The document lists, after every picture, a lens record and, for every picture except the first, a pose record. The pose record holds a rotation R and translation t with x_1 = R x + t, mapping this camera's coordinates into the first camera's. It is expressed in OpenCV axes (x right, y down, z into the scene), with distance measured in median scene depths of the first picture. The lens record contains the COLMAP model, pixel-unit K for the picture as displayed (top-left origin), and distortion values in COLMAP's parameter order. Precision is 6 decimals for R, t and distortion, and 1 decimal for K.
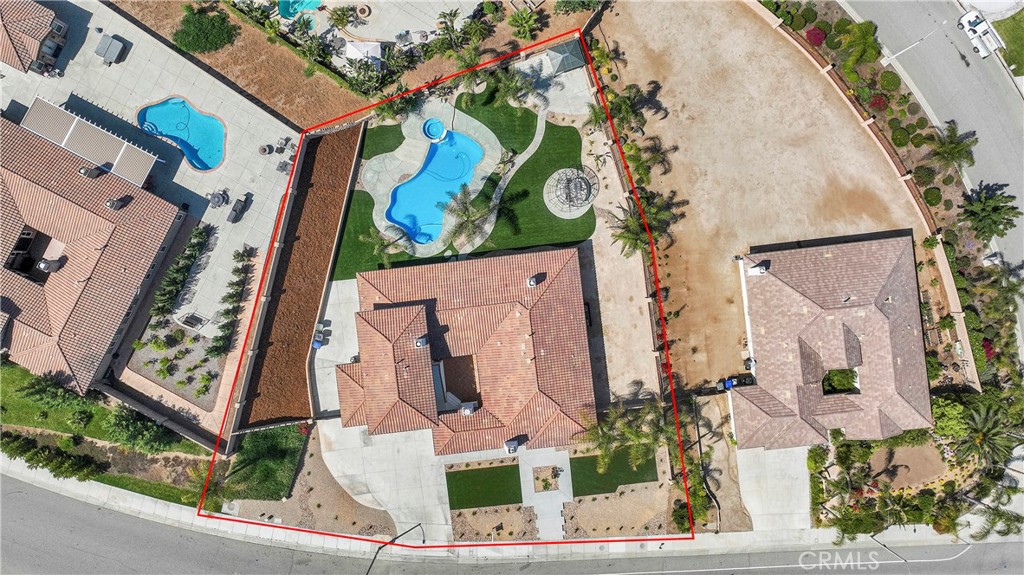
lens RADIAL K [[714.7, 0, 512.0], [0, 714.7, 287.5], [0, 0, 1]] dist [0.011595, -0.000741]
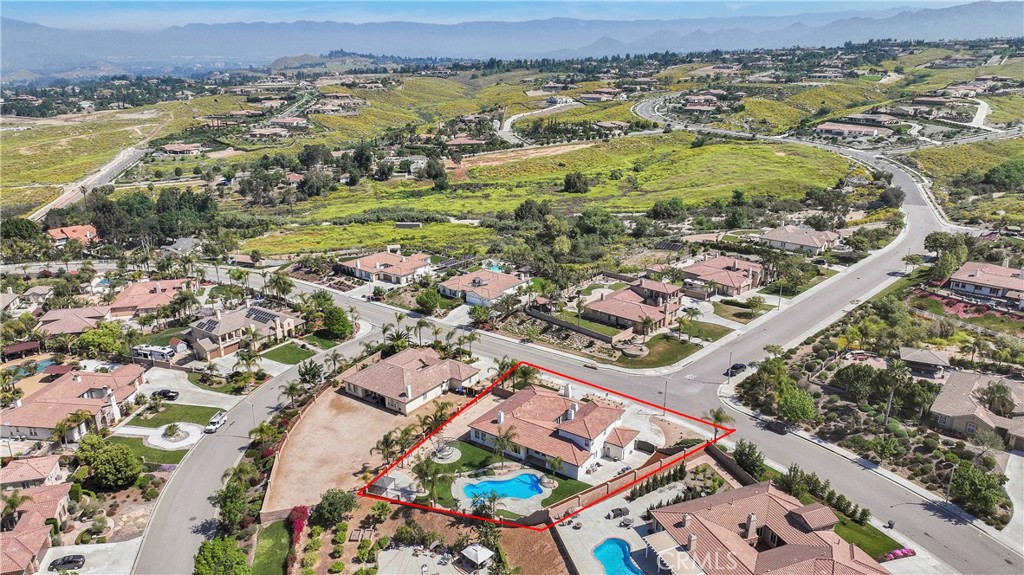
lens RADIAL K [[714.7, 0, 512.0], [0, 714.7, 287.5], [0, 0, 1]] dist [0.011595, -0.000741]
pose [[-0.743686, -0.214072, 0.633328, -0.975377], [0.668525, -0.241399, 0.703420, -1.079179], [0.002302, 0.946520, 0.322637, 0.122168]]
